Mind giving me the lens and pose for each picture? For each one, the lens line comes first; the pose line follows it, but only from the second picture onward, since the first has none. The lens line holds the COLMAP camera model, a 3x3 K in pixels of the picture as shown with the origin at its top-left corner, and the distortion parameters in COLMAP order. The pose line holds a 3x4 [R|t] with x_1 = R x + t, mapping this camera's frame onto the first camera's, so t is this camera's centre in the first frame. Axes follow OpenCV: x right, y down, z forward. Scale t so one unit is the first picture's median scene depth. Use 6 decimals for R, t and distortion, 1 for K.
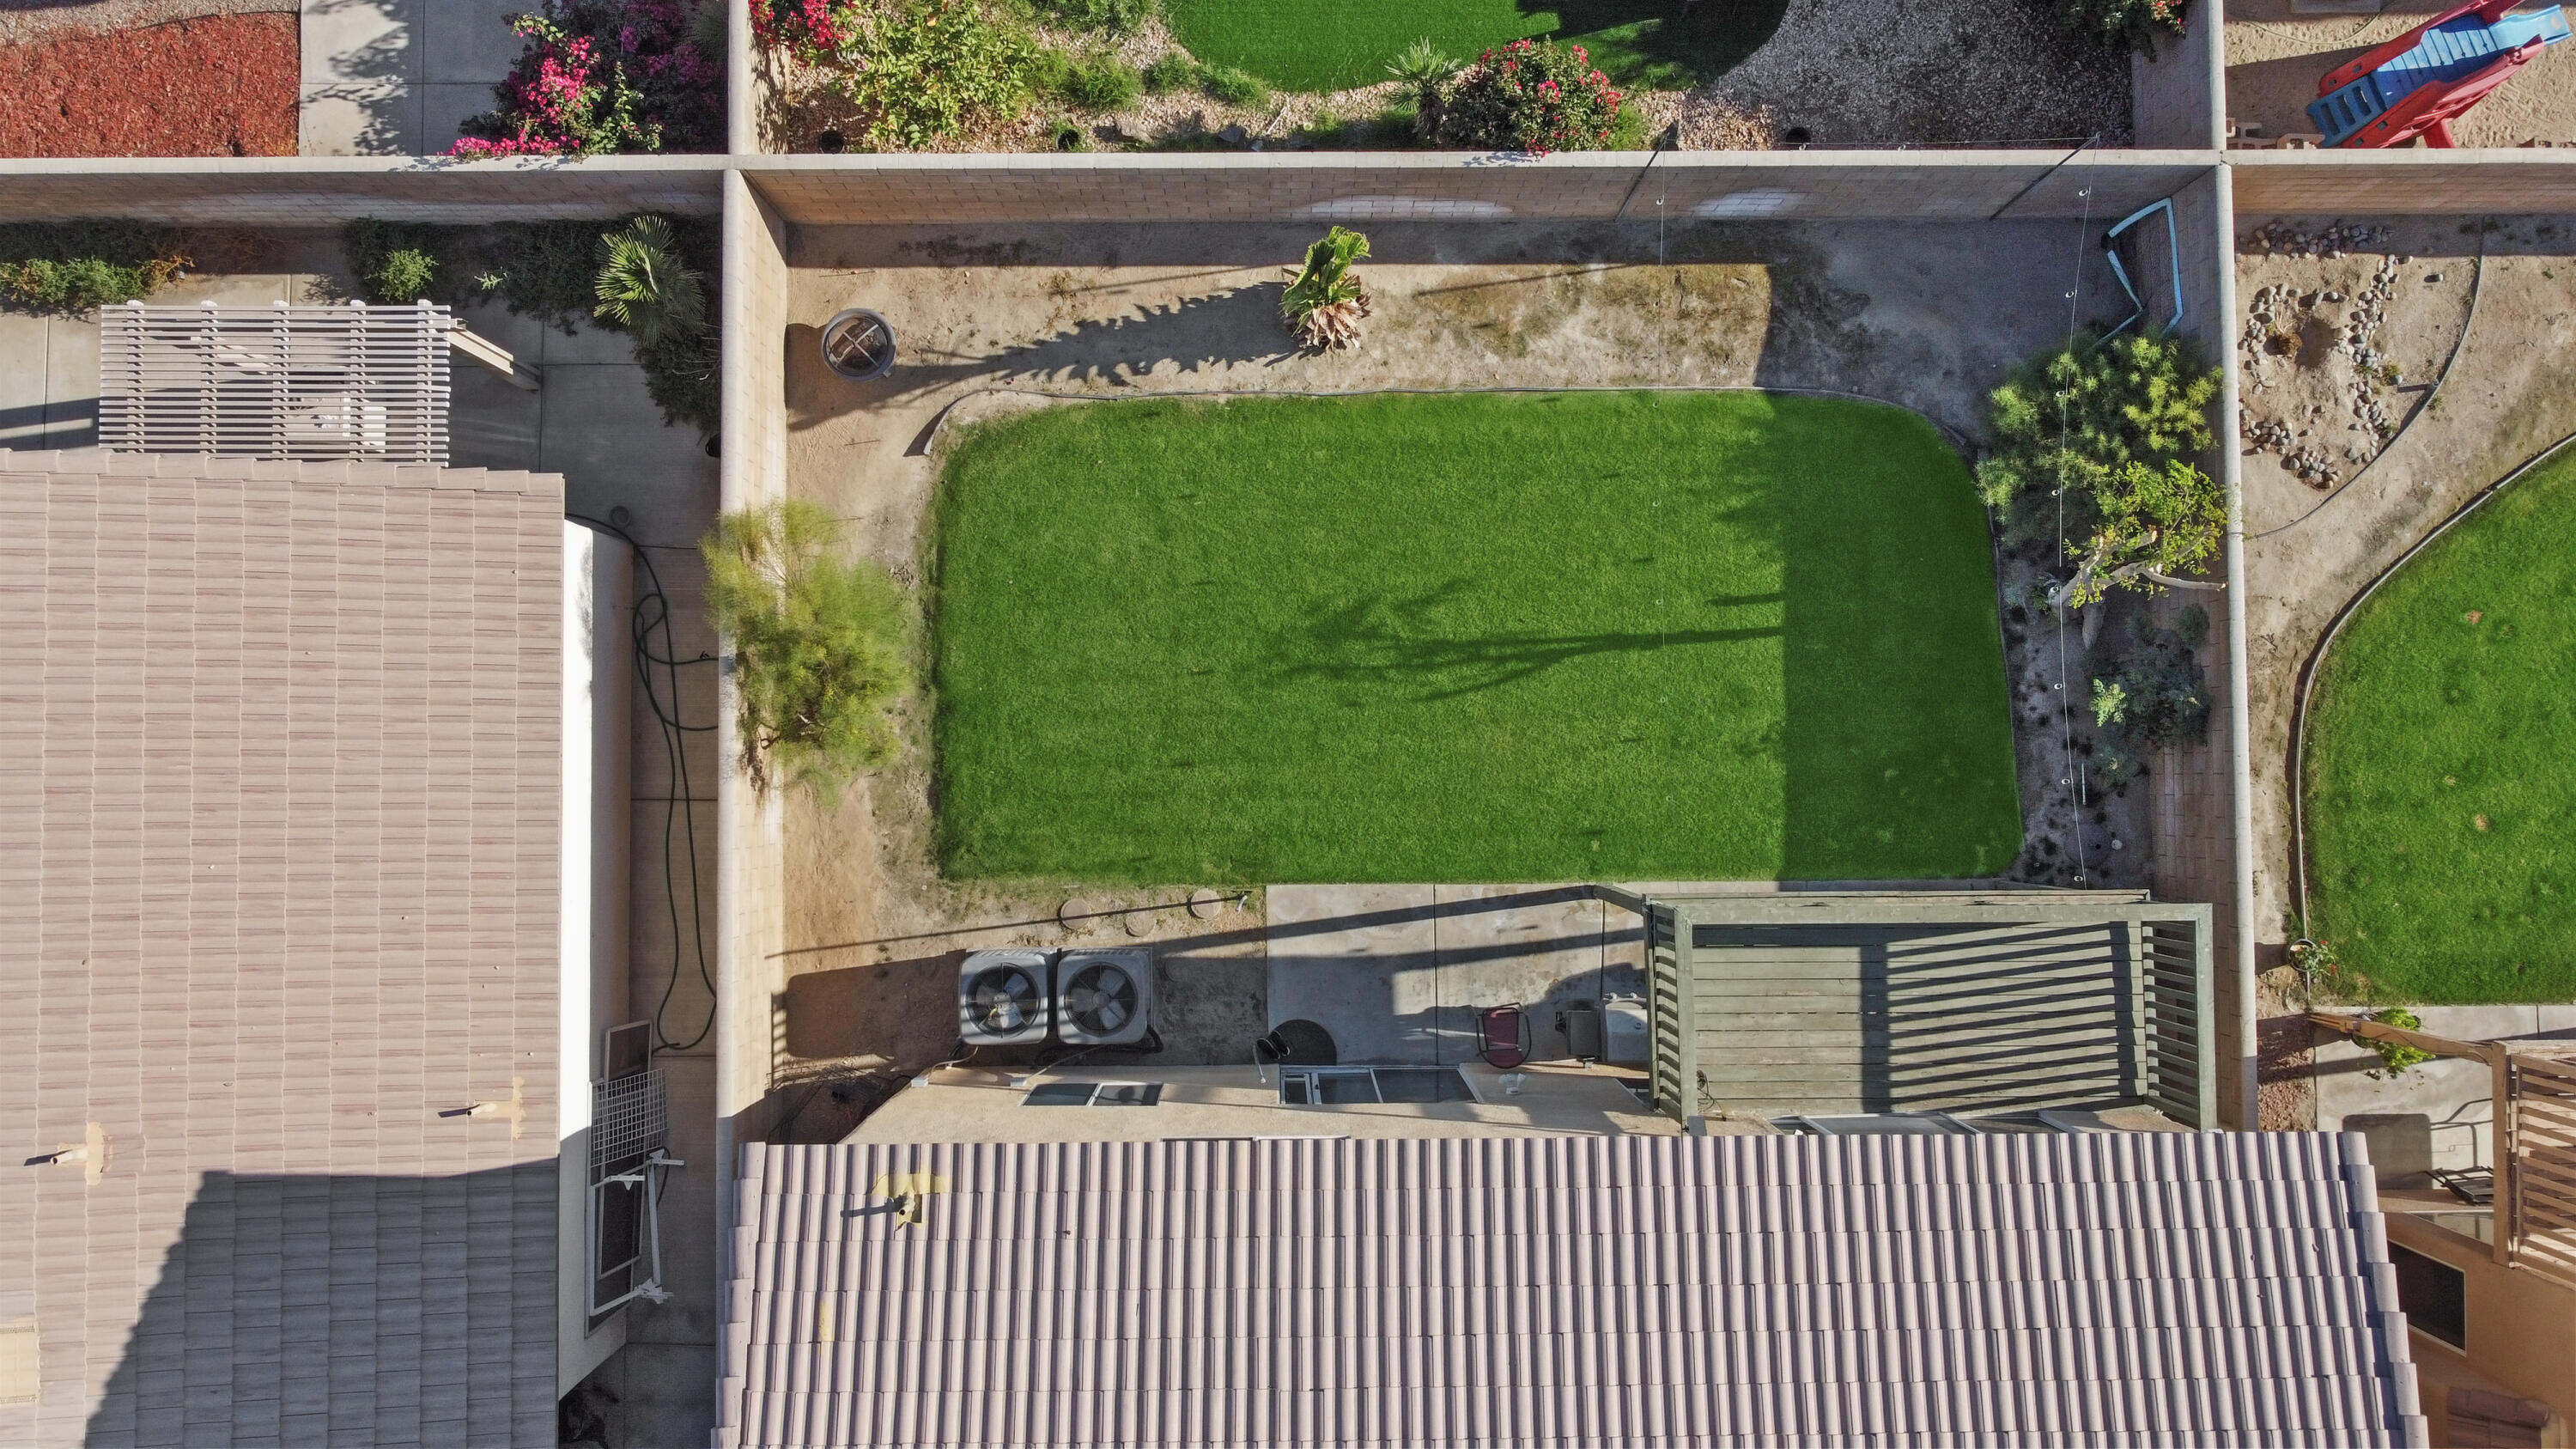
lens RADIAL K [[1961.4, 0, 1287.2], [0, 1961.4, 719.6], [0, 0, 1]] dist [0.004297, 0.023228]
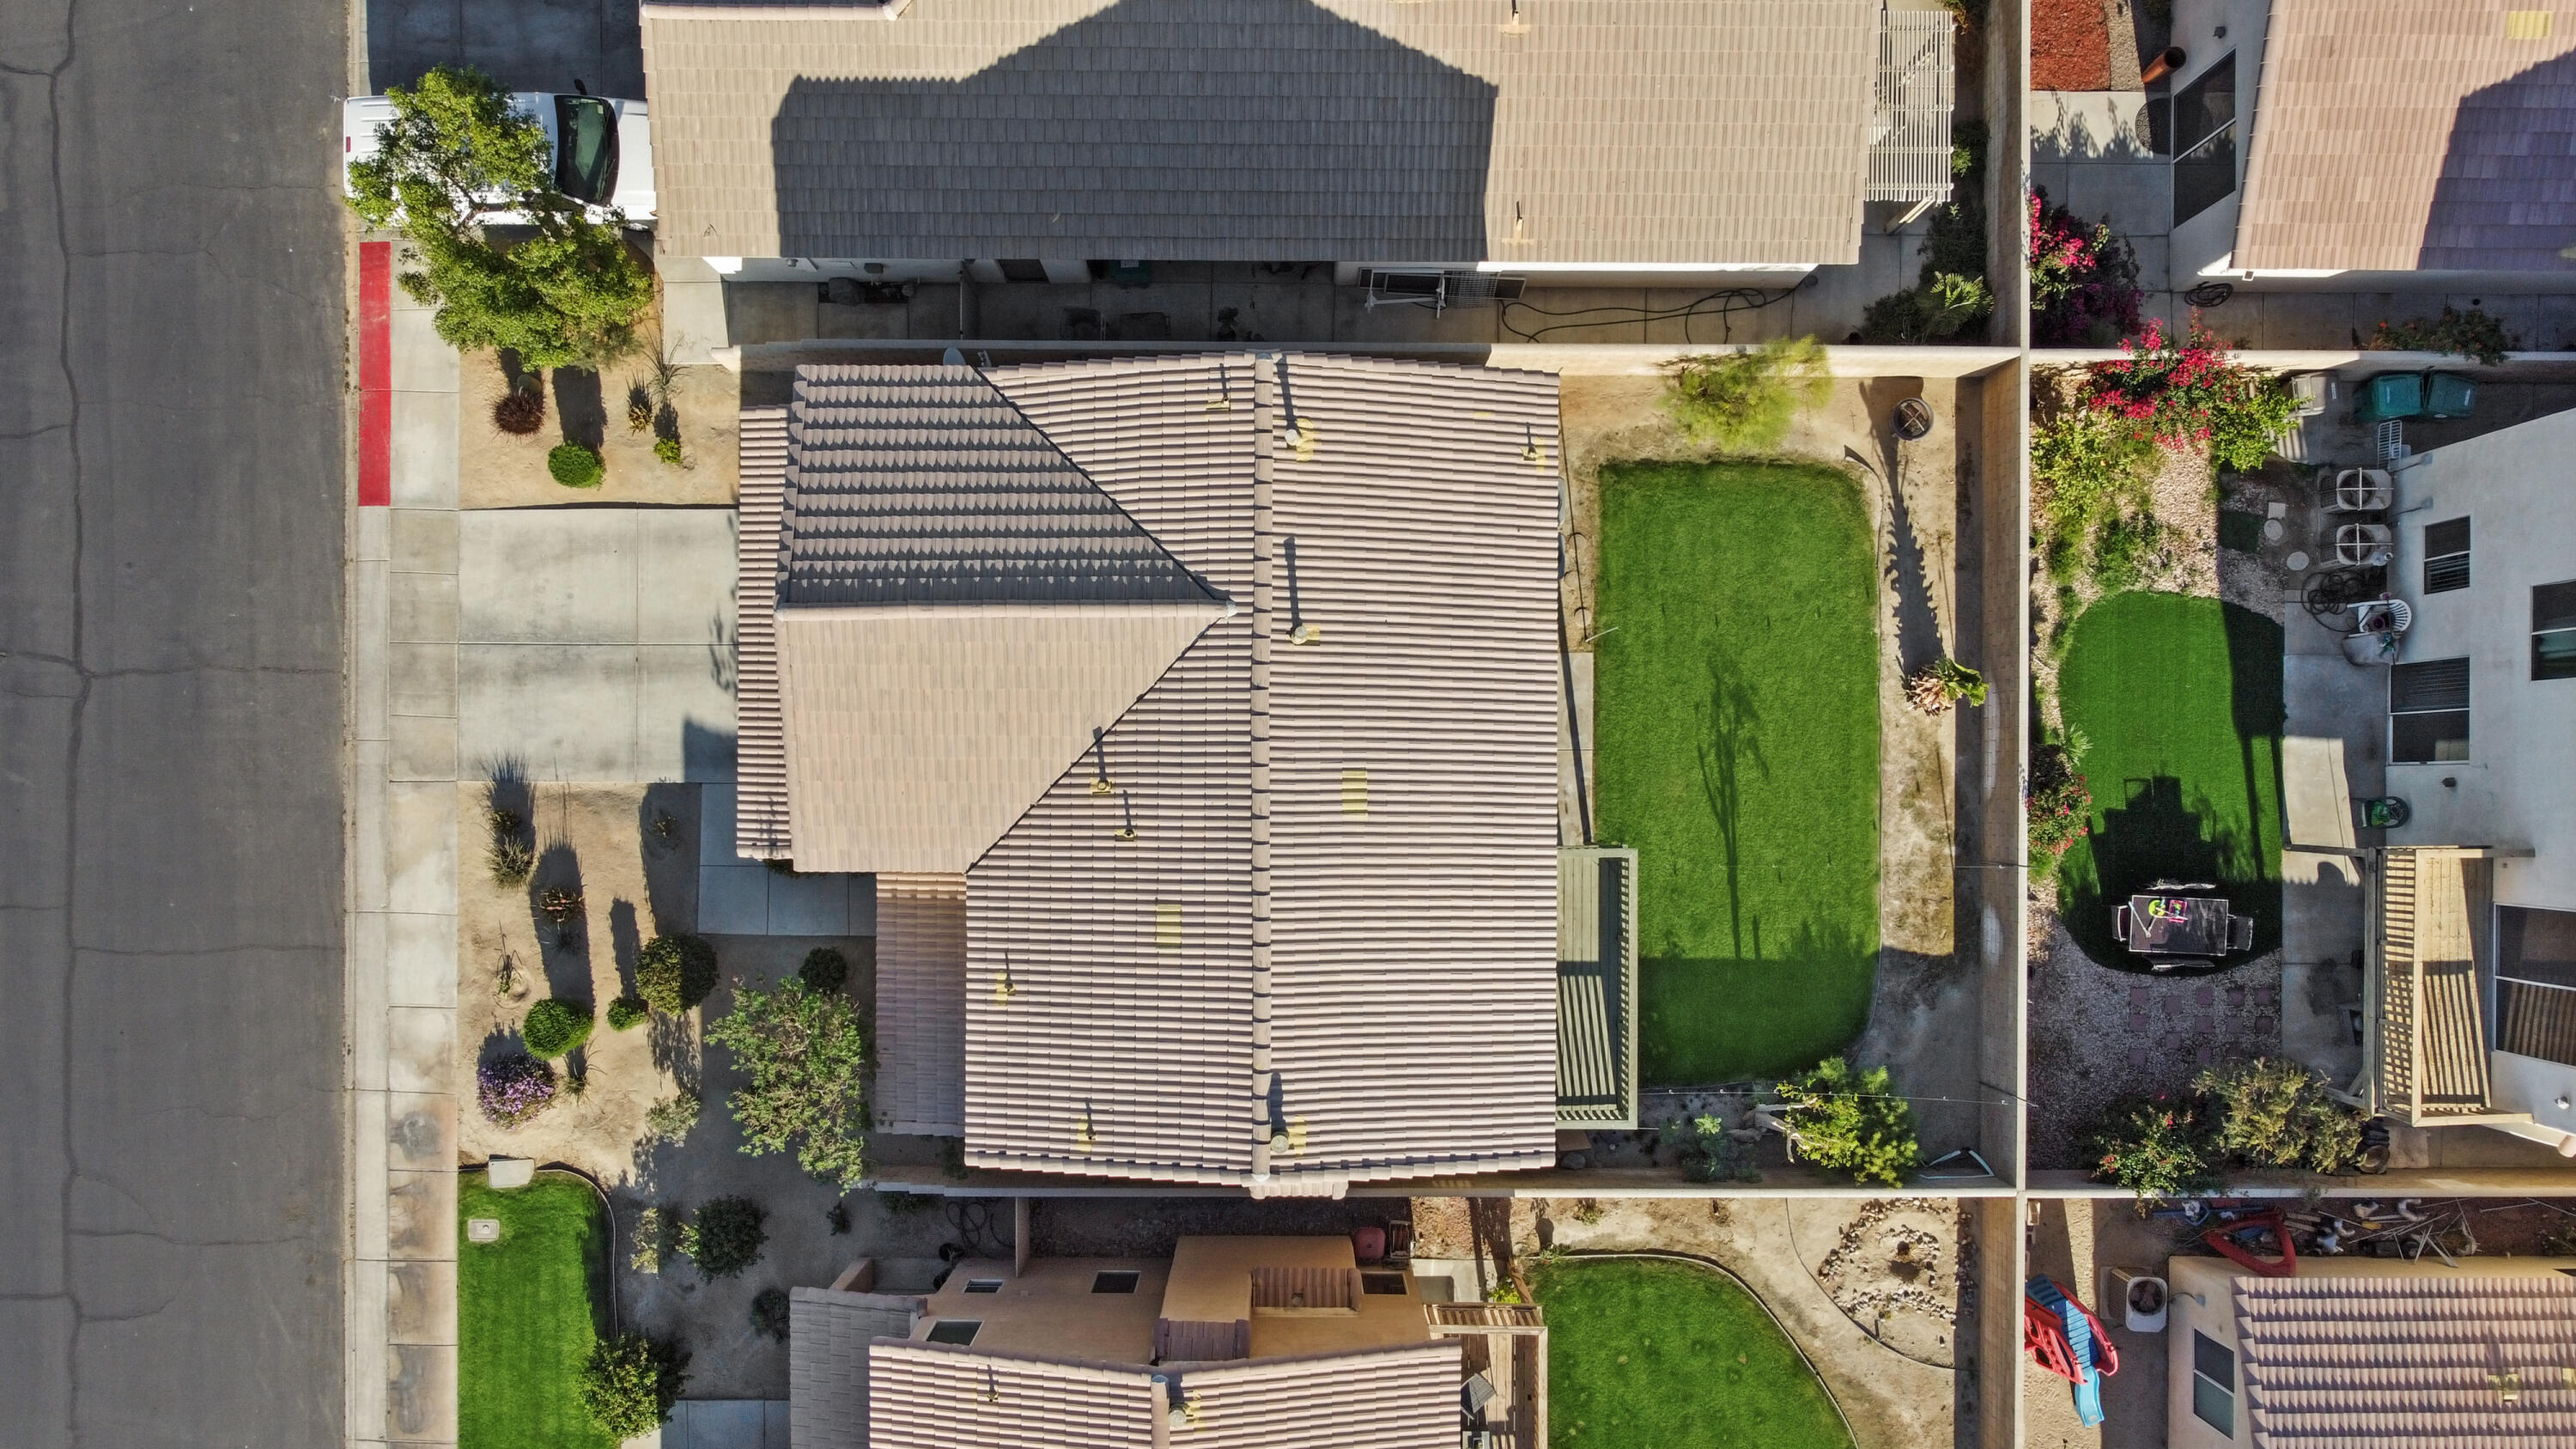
lens RADIAL K [[1961.4, 0, 1263.6], [0, 1961.4, 767.8], [0, 0, 1]] dist [0.004297, 0.023228]
pose [[-0.011583, 0.999858, -0.012201, 0.113647], [-0.999205, -0.011108, 0.038283, 0.306390], [0.038142, 0.012634, 0.999192, -0.735125]]
